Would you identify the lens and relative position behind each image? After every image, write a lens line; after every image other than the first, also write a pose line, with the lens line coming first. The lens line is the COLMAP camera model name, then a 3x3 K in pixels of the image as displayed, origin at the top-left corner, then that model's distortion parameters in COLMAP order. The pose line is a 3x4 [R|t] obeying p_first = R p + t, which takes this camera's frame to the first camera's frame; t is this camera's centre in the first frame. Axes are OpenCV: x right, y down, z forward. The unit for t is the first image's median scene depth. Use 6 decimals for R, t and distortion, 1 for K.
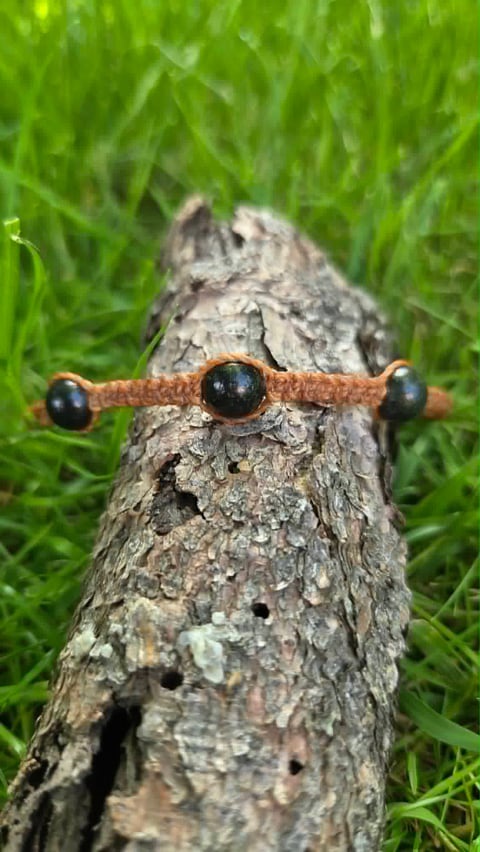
lens RADIAL K [[647.8, 0, 240.8], [0, 647.8, 423.6], [0, 0, 1]] dist [-0.051059, -0.016640]
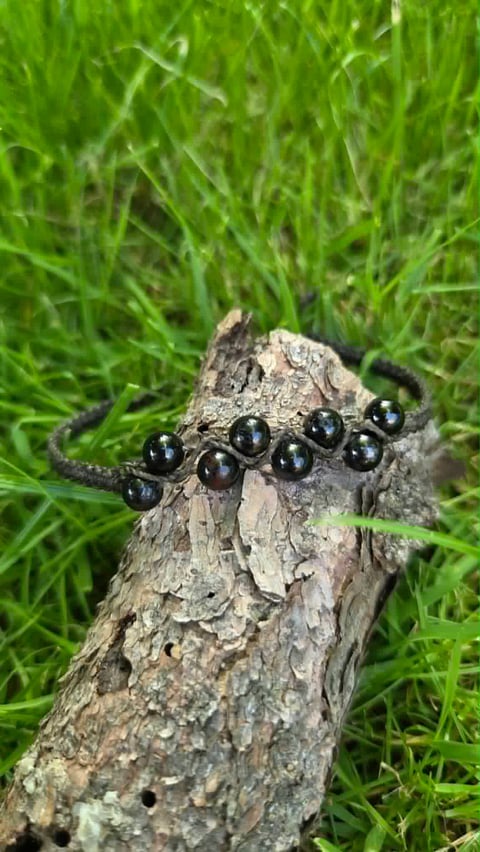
lens RADIAL K [[647.8, 0, 254.1], [0, 647.8, 402.5], [0, 0, 1]] dist [-0.051059, -0.016640]
pose [[0.949442, 0.151634, -0.274893, 0.385870], [-0.112592, 0.981836, 0.152714, -0.560418], [0.293057, -0.114042, 0.949269, 0.058872]]
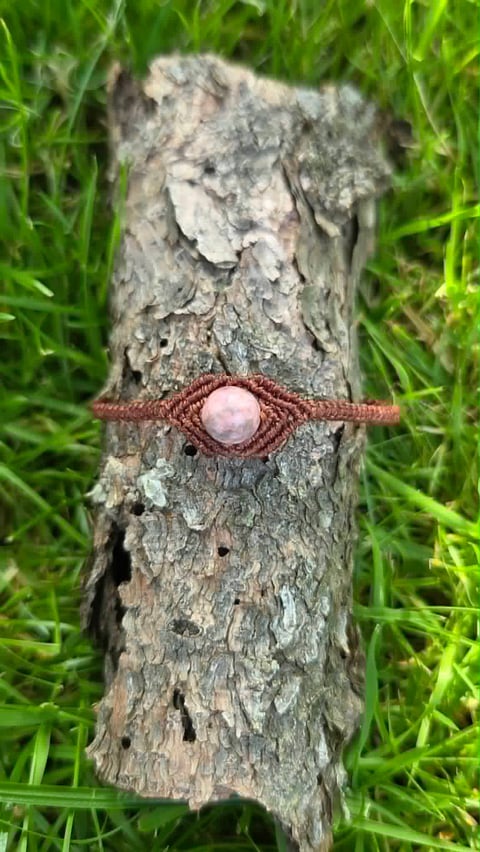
lens RADIAL K [[842.5, 0, 244.6], [0, 842.5, 429.2], [0, 0, 1]] dist [-0.033820, 0.000000]
pose [[0.904282, -0.198526, -0.377970, 0.767620], [0.315249, 0.907512, 0.277562, -0.198635], [0.287909, -0.370149, 0.883232, -0.496570]]
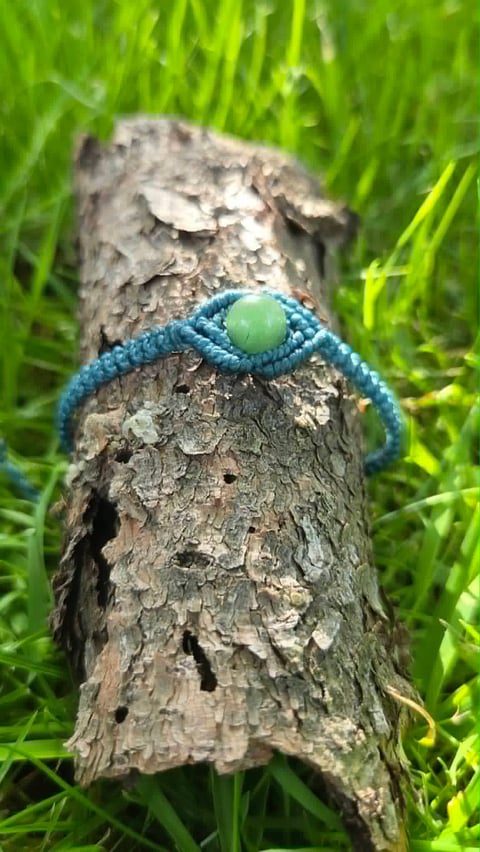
lens RADIAL K [[842.5, 0, 239.1], [0, 842.5, 425.5], [0, 0, 1]] dist [-0.033820, 0.000000]
pose [[0.911382, -0.374176, -0.171391, 0.354170], [0.365432, 0.927288, -0.081222, 0.487478], [0.189321, 0.011393, 0.981849, -0.515598]]
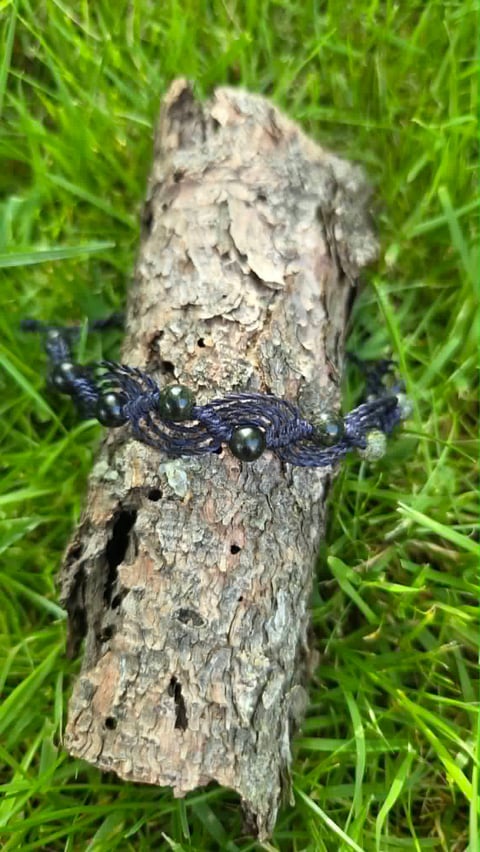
lens RADIAL K [[647.8, 0, 245.2], [0, 647.8, 428.0], [0, 0, 1]] dist [-0.051059, -0.016640]
pose [[0.994442, -0.006844, -0.105060, 0.231025], [0.040299, 0.946633, 0.319784, -0.199221], [0.097265, -0.322241, 0.941648, -0.315883]]
